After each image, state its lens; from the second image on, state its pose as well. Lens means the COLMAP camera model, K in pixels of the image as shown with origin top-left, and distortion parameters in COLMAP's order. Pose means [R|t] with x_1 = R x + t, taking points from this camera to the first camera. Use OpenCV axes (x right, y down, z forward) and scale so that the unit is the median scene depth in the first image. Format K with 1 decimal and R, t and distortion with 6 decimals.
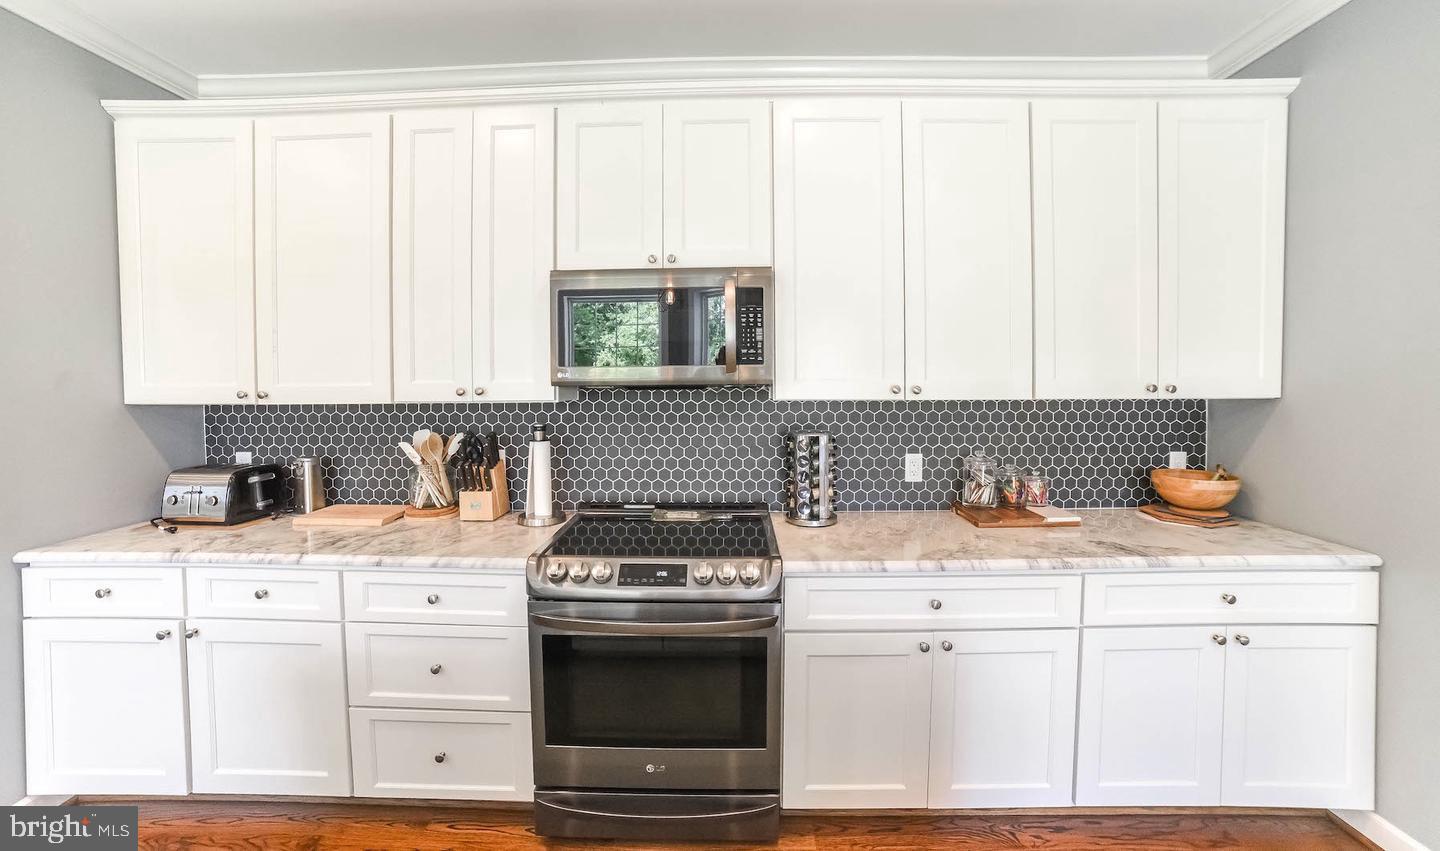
lens RADIAL K [[630.7, 0, 720.2], [0, 630.7, 381.8], [0, 0, 1]] dist [-0.097935, 0.039557]
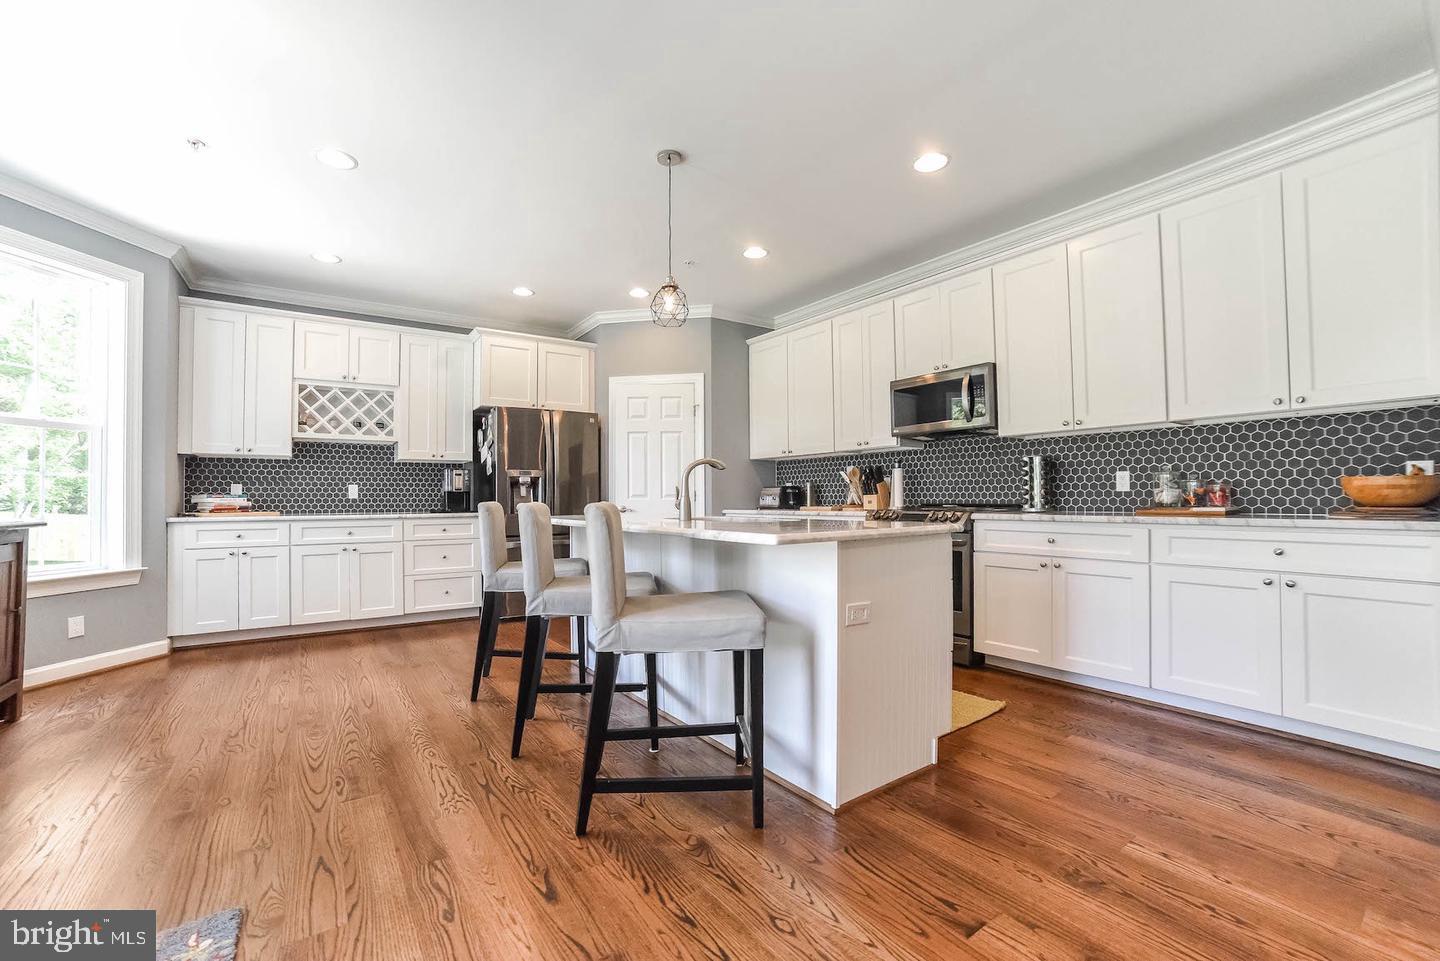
lens RADIAL K [[588.7, 0, 716.6], [0, 588.7, 489.5], [0, 0, 1]] dist [-0.097082, 0.042699]
pose [[0.594566, -0.009829, -0.803987, 0.802705], [-0.021101, 0.999390, -0.027823, 0.213953], [0.803770, 0.033508, 0.593996, -0.509577]]
